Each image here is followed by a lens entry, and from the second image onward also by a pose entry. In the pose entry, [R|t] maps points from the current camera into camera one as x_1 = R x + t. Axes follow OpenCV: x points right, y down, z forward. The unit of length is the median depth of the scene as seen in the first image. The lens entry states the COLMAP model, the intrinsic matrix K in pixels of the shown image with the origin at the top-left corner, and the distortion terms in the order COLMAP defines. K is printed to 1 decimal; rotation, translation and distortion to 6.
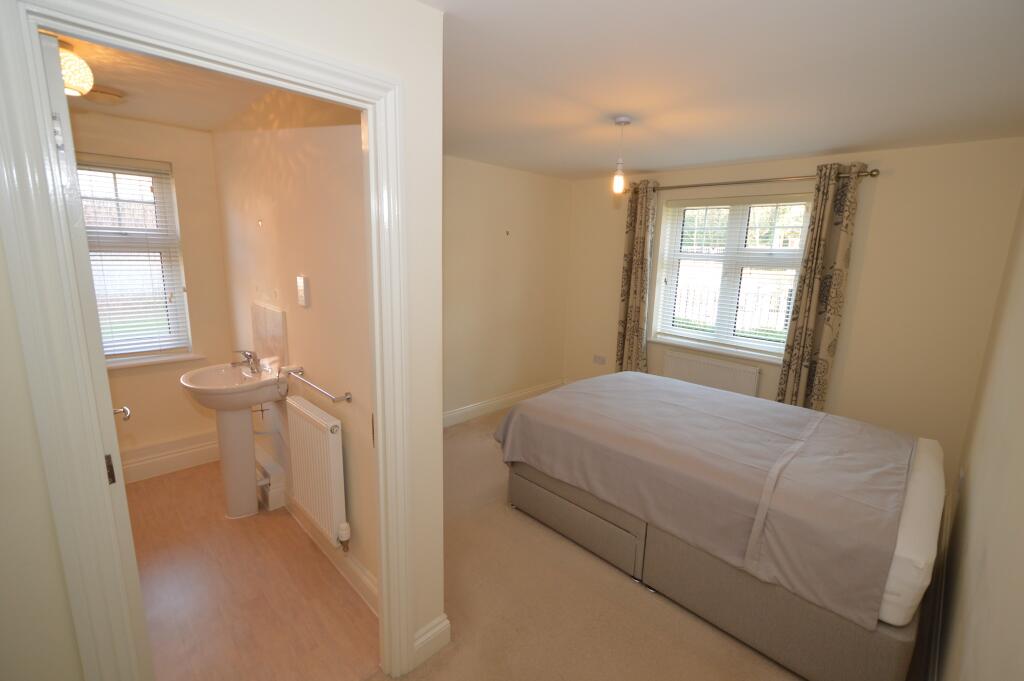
lens RADIAL K [[443.5, 0, 513.0], [0, 443.5, 336.0], [0, 0, 1]] dist [0.001130, -0.000218]
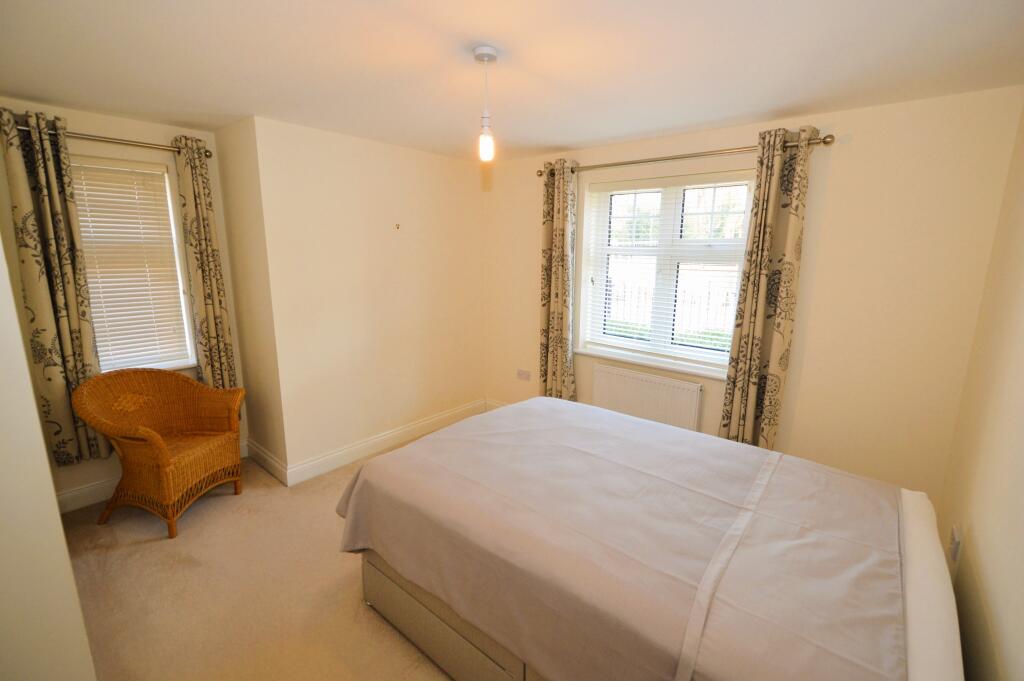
lens RADIAL K [[443.5, 0, 513.0], [0, 443.5, 336.0], [0, 0, 1]] dist [0.001130, -0.000218]
pose [[0.996305, -0.035402, 0.078250, 0.158415], [0.035128, 0.999371, 0.004870, -0.036577], [-0.078373, -0.002103, 0.996922, 0.223274]]
